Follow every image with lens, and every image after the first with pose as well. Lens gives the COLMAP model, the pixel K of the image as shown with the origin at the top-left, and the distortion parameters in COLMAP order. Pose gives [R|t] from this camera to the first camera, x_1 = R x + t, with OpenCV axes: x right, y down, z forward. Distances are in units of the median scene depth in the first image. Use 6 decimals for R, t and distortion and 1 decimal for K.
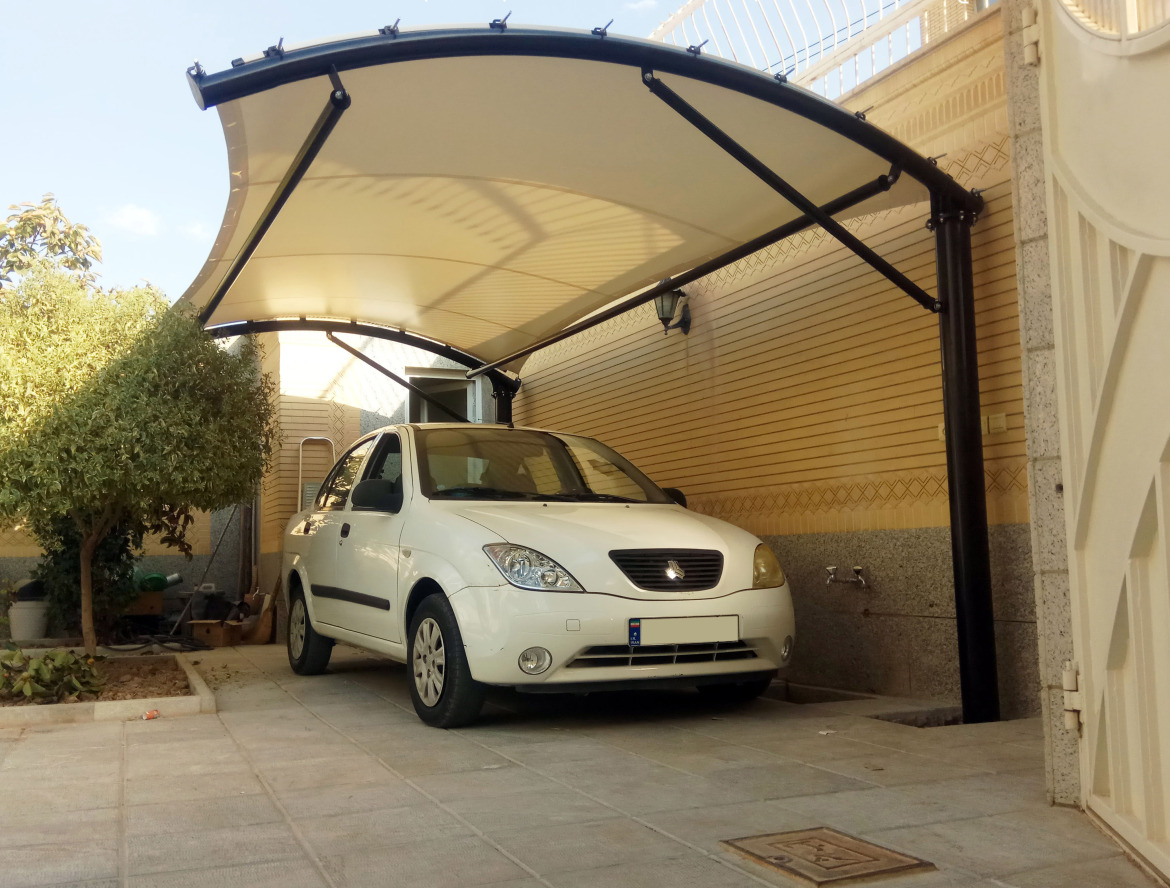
lens RADIAL K [[1073.3, 0, 580.2], [0, 1073.3, 463.8], [0, 0, 1]] dist [0.108943, -0.193450]
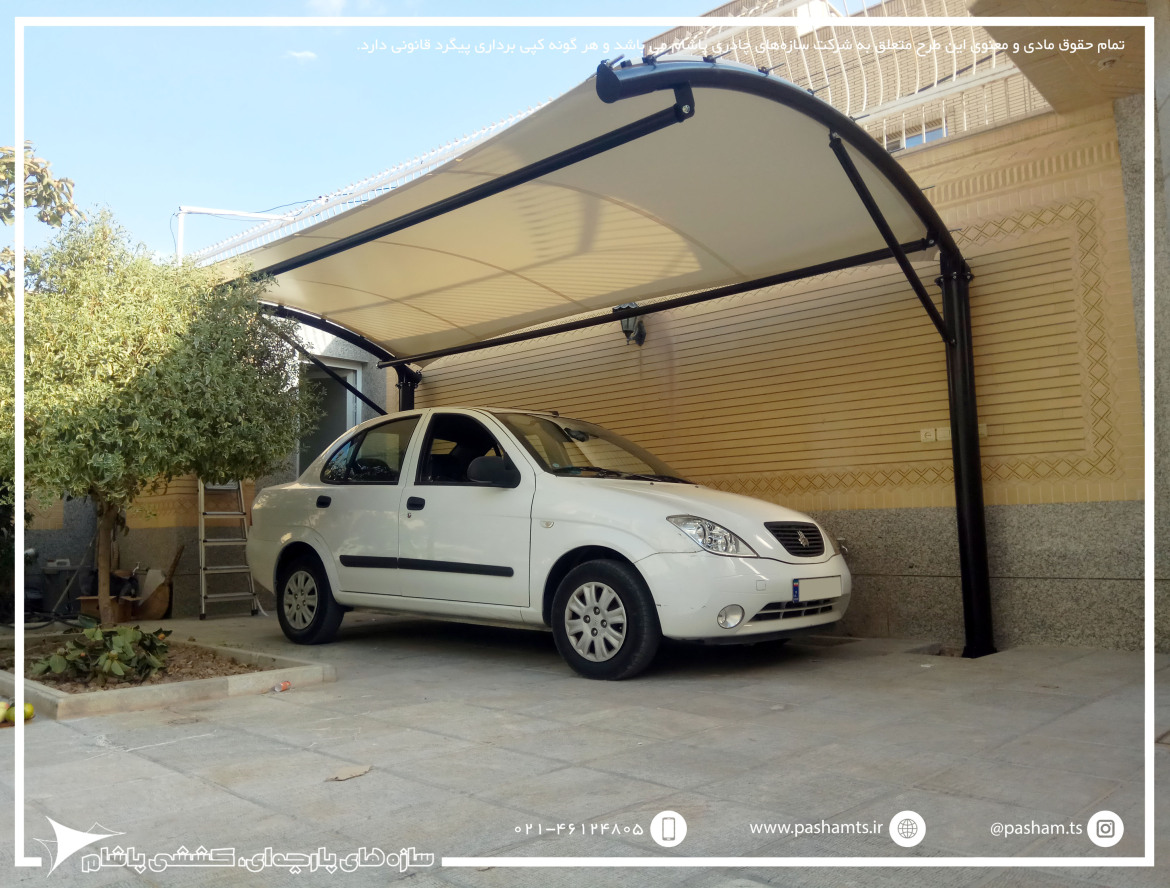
lens RADIAL K [[903.4, 0, 585.0], [0, 903.4, 444.0], [0, 0, 1]] dist [0.080009, -0.106529]
pose [[0.922184, 0.040877, 0.384585, -0.463355], [-0.034636, 0.999132, -0.023145, 0.020241], [-0.385197, 0.008023, 0.922800, 0.125896]]
